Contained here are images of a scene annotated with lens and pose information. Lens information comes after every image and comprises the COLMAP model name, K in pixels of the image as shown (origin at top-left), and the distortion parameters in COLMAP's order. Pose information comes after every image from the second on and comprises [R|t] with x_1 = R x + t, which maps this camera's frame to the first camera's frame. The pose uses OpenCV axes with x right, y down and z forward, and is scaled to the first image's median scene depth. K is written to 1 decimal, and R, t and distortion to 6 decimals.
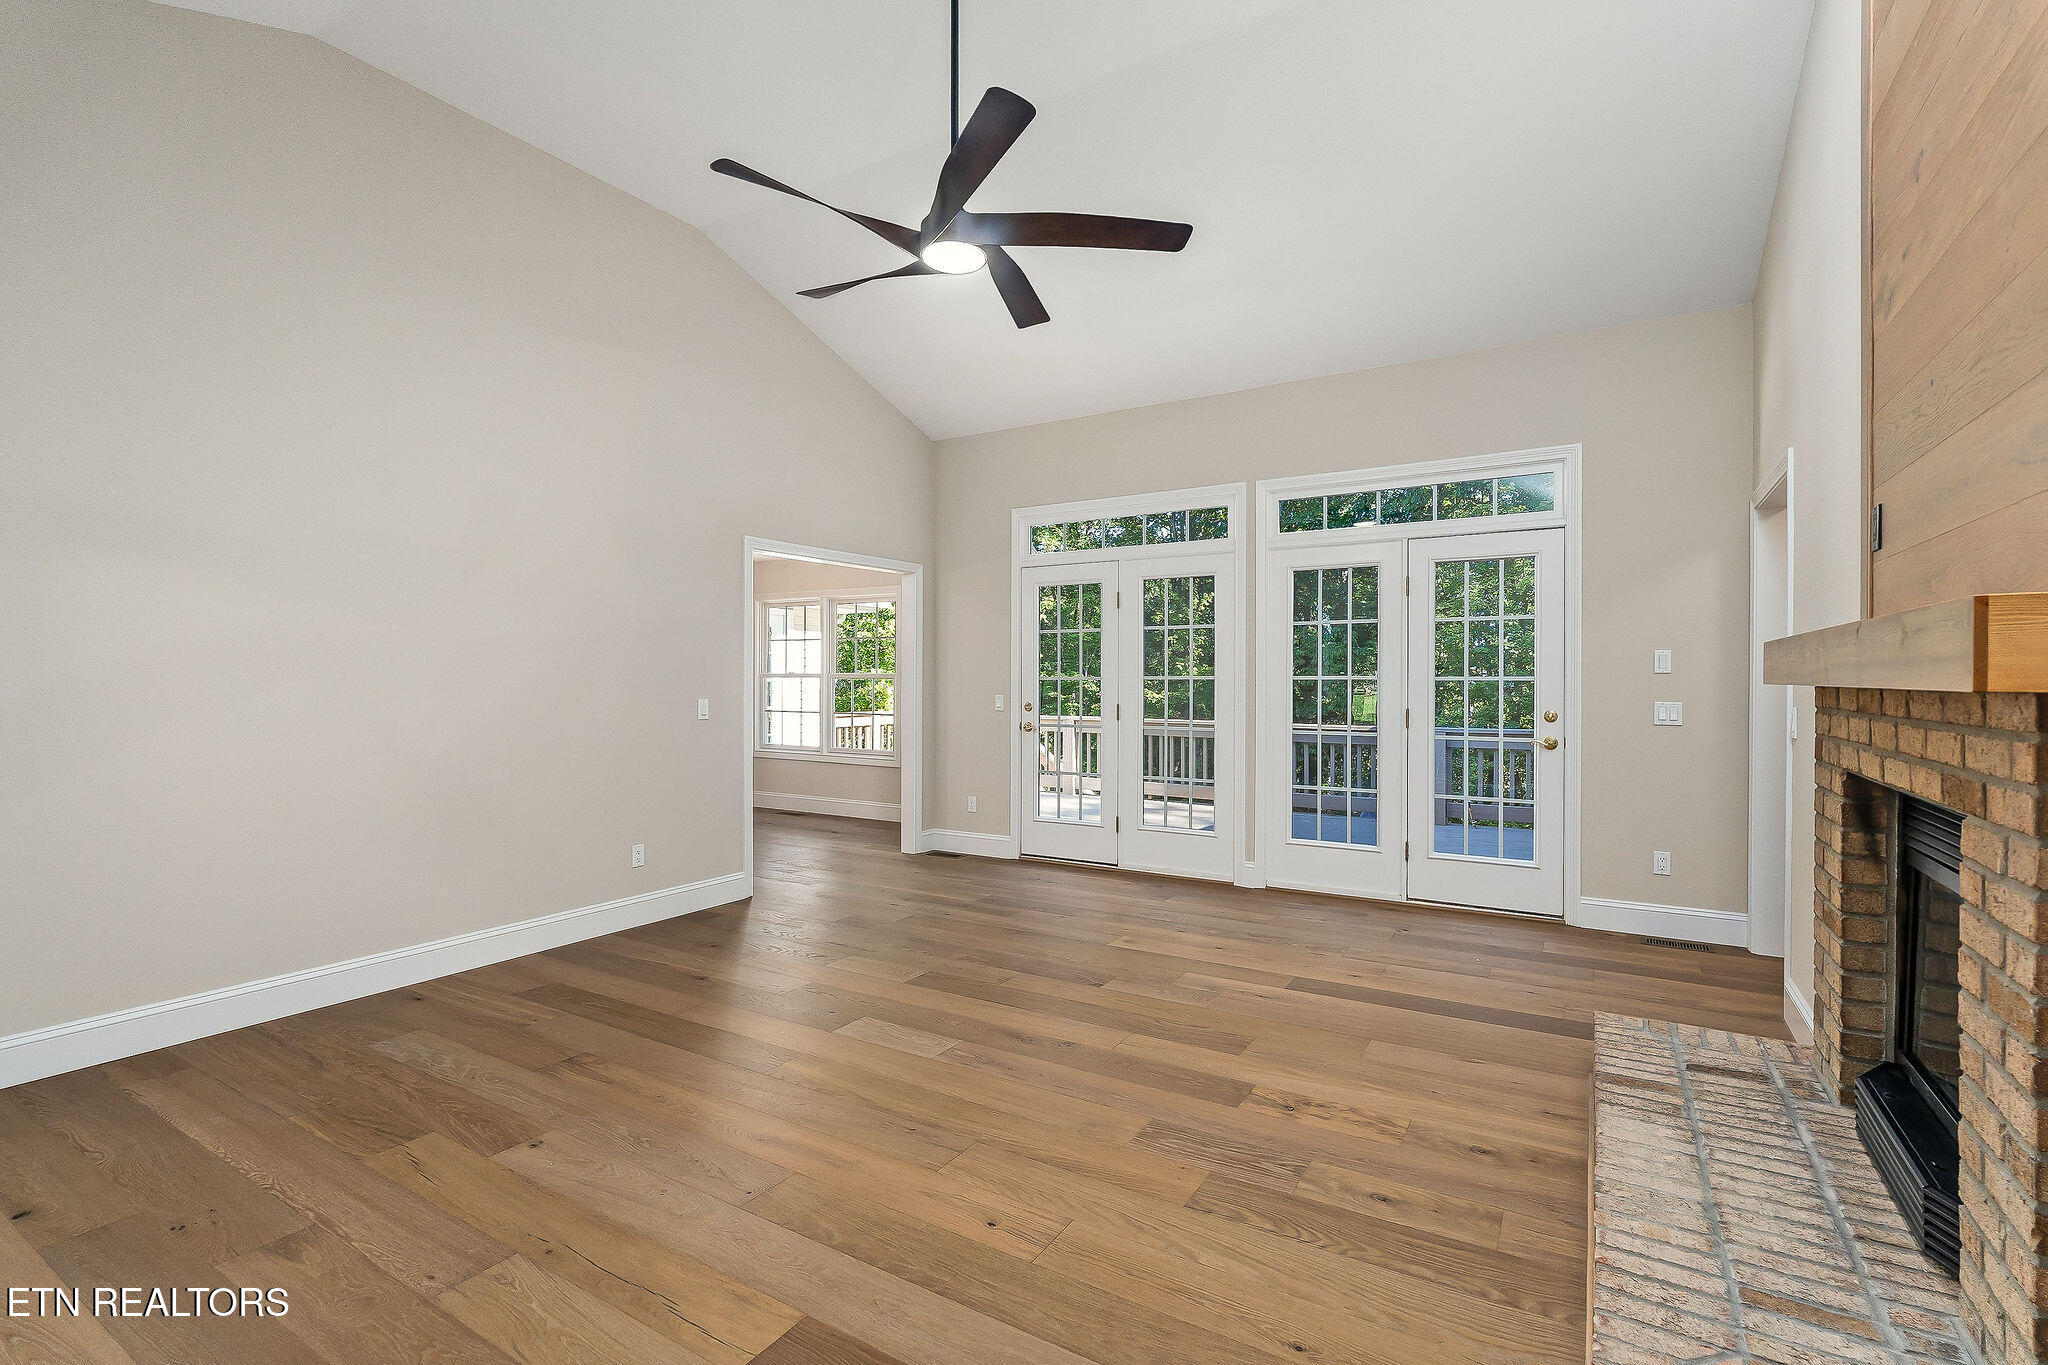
lens RADIAL K [[916.2, 0, 1030.2], [0, 916.2, 681.2], [0, 0, 1]] dist [0.002052, 0.000269]
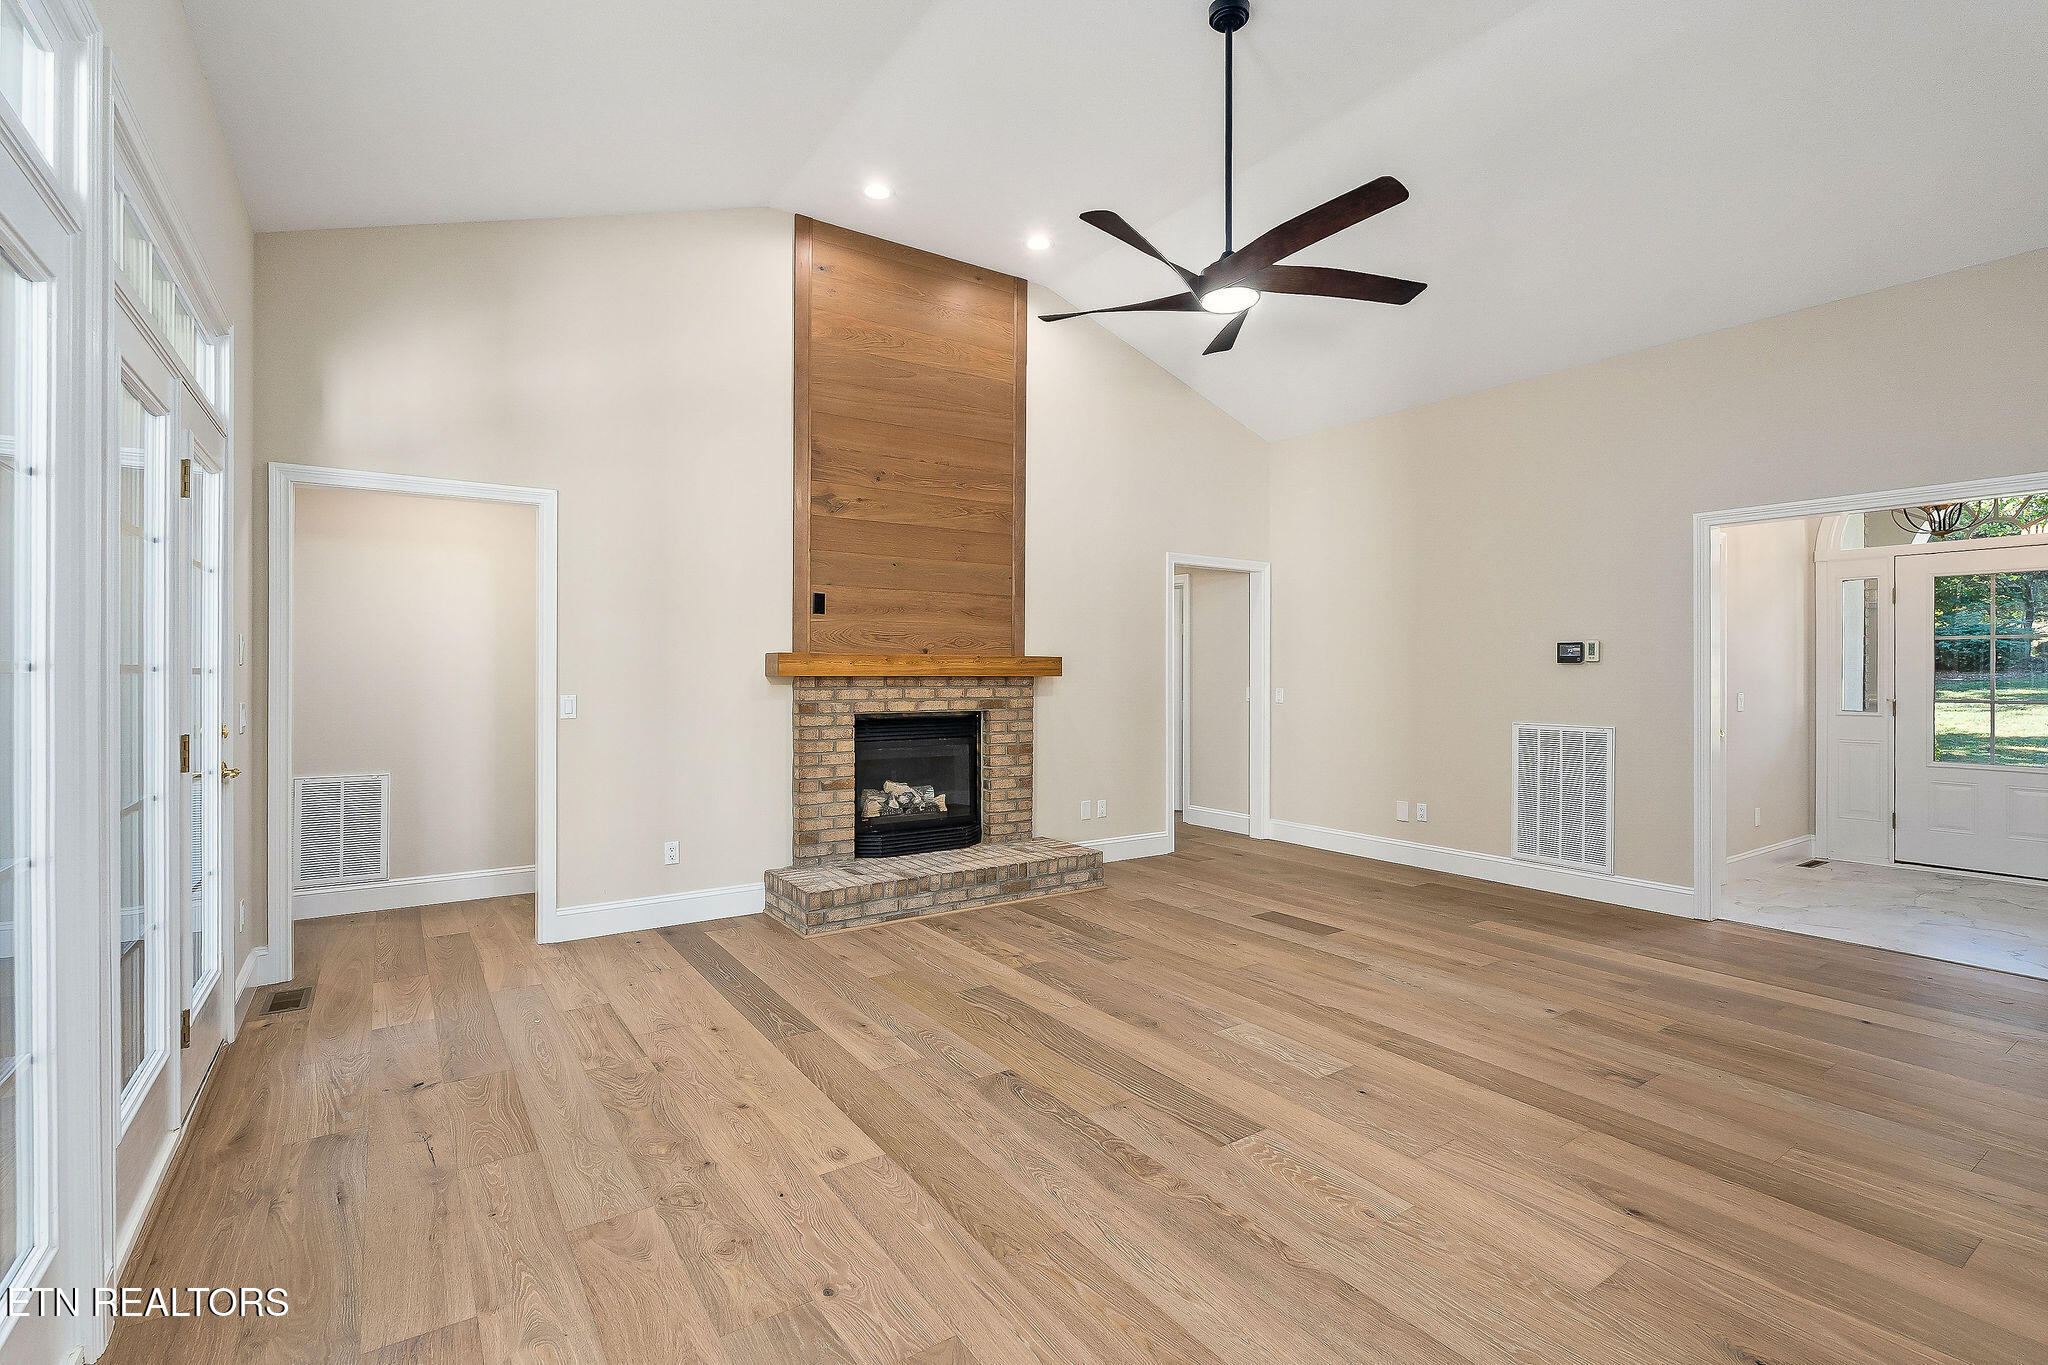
lens RADIAL K [[916.2, 0, 1025.7], [0, 916.2, 674.3], [0, 0, 1]] dist [0.002052, 0.000269]
pose [[-0.910370, -0.003803, 0.413777, -0.346742], [-0.000901, 0.999974, 0.007208, -0.010477], [-0.413794, 0.006189, -0.910350, 2.302364]]
